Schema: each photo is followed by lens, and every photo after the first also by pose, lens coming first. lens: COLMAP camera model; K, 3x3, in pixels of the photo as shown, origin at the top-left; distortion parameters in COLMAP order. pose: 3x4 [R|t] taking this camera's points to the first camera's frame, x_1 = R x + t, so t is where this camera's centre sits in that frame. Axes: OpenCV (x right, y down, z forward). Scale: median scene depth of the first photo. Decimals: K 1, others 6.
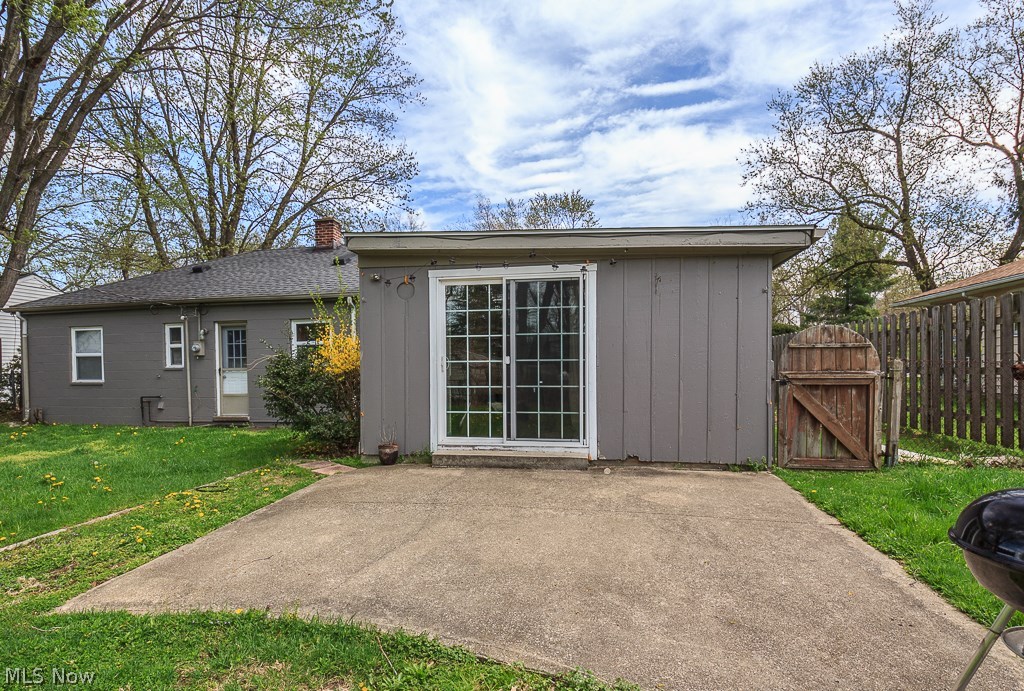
lens RADIAL K [[487.1, 0, 505.6], [0, 487.1, 363.9], [0, 0, 1]] dist [0.000873, -0.006546]
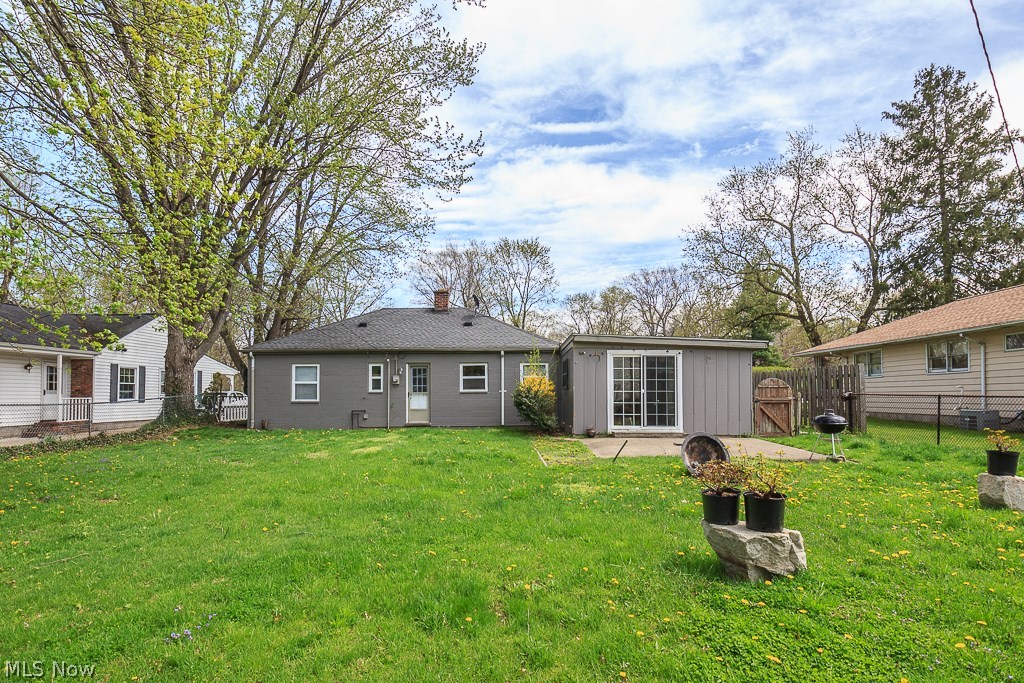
lens RADIAL K [[477.0, 0, 511.8], [0, 477.0, 364.7], [0, 0, 1]] dist [-0.001707, -0.000158]
pose [[0.988889, 0.020033, 0.147302, -0.484169], [-0.011992, 0.998399, -0.055275, 0.000235], [-0.148174, 0.052894, 0.987546, -0.575796]]
